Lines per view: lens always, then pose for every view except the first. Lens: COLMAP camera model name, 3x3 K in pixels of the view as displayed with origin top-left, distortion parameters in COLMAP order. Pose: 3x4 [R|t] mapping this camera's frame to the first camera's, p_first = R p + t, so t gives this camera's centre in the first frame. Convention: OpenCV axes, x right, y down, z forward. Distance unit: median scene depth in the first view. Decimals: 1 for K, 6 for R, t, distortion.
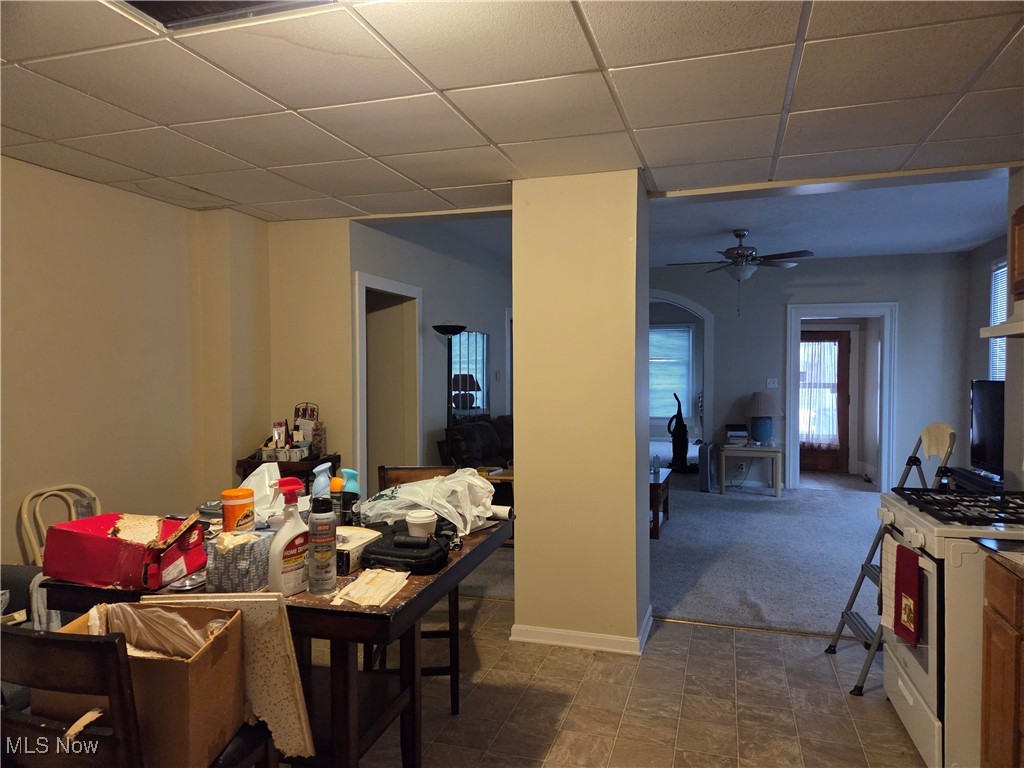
lens RADIAL K [[685.4, 0, 512.8], [0, 685.4, 385.6], [0, 0, 1]] dist [0.043336, 0.000163]
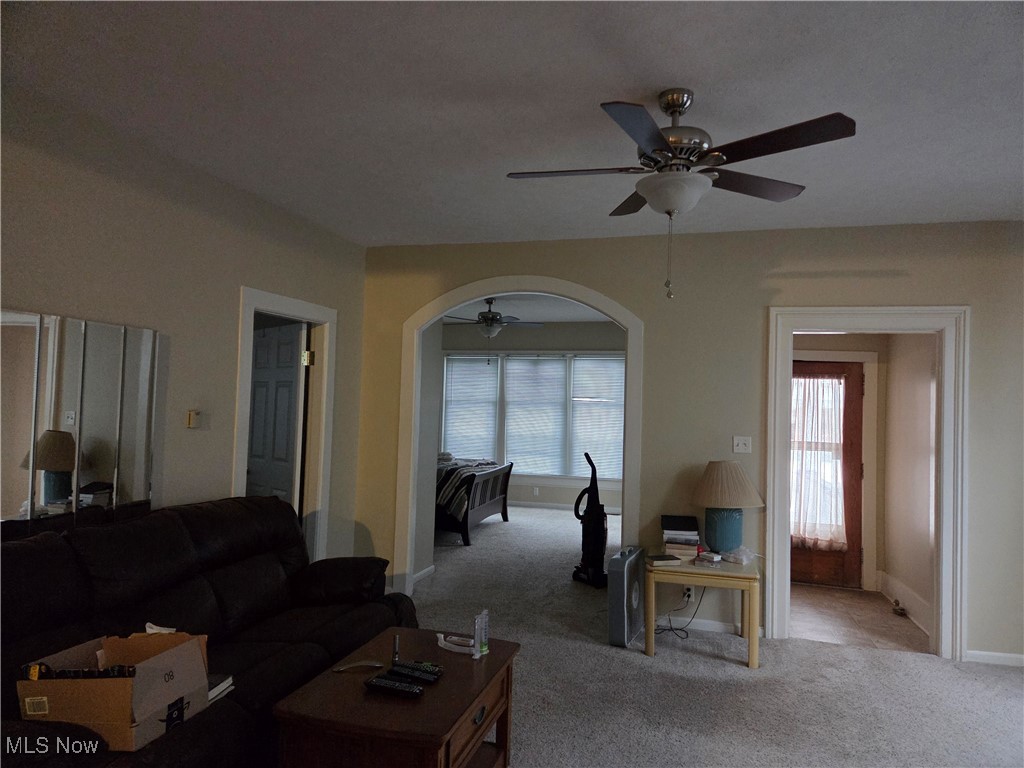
lens RADIAL K [[685.4, 0, 513.0], [0, 685.4, 382.8], [0, 0, 1]] dist [0.043336, 0.000163]
pose [[0.998745, 0.031437, 0.038986, 0.160056], [-0.029204, 0.997972, -0.056567, -0.016611], [-0.040685, 0.055357, 0.997637, 0.430114]]
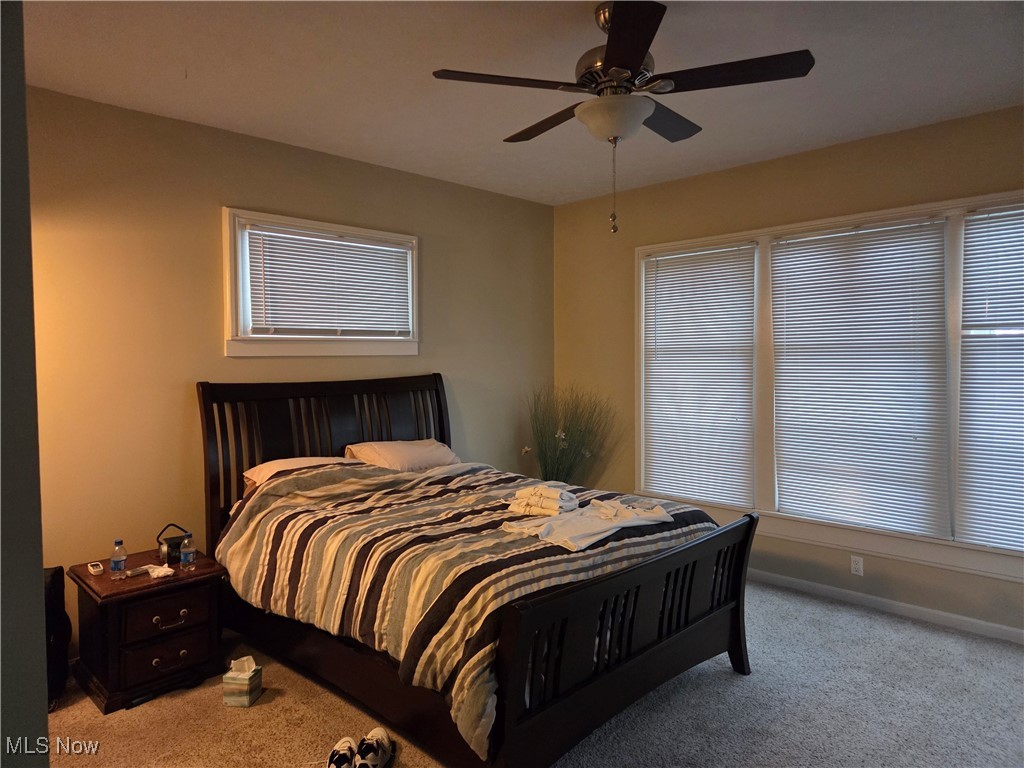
lens RADIAL K [[685.4, 0, 509.9], [0, 685.4, 386.9], [0, 0, 1]] dist [0.043336, 0.000163]
pose [[0.894017, 0.021800, -0.447502, 0.206222], [-0.009562, 0.999516, 0.029590, -0.026419], [0.447930, -0.022175, 0.893794, 0.758628]]
